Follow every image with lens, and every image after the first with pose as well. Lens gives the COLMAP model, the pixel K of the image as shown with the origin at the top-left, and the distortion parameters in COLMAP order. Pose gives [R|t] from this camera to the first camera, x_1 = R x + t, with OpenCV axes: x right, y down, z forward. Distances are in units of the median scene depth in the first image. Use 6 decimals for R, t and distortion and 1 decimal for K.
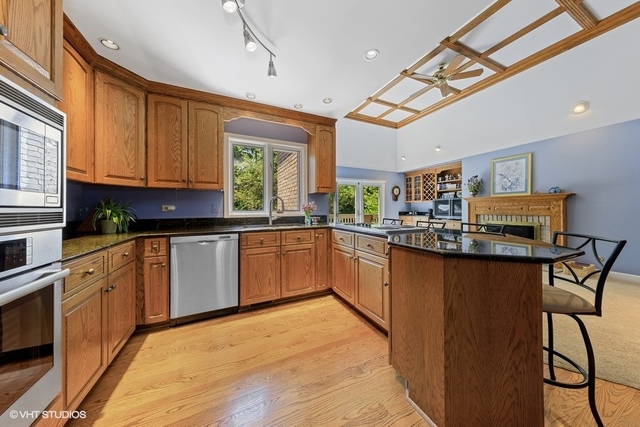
lens RADIAL K [[206.1, 0, 320.4], [0, 206.1, 209.5], [0, 0, 1]] dist [0.002282, 0.000121]
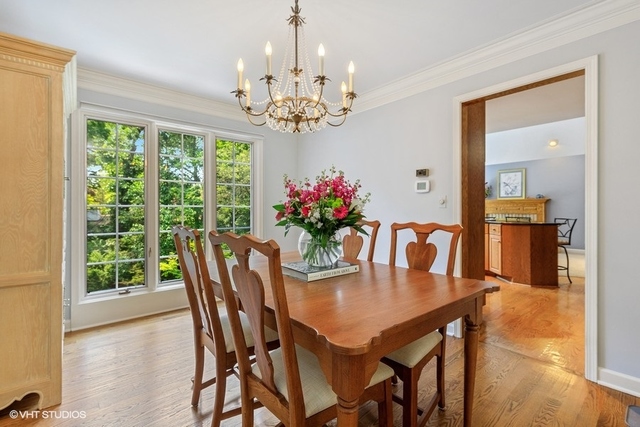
lens RADIAL K [[292.6, 0, 319.3], [0, 292.6, 208.9], [0, 0, 1]] dist [0.003837, 0.000282]
pose [[0.966336, 0.005245, 0.257230, -0.895160], [-0.004438, 0.999983, -0.003721, 0.008953], [-0.257245, 0.002454, 0.966343, -0.596786]]
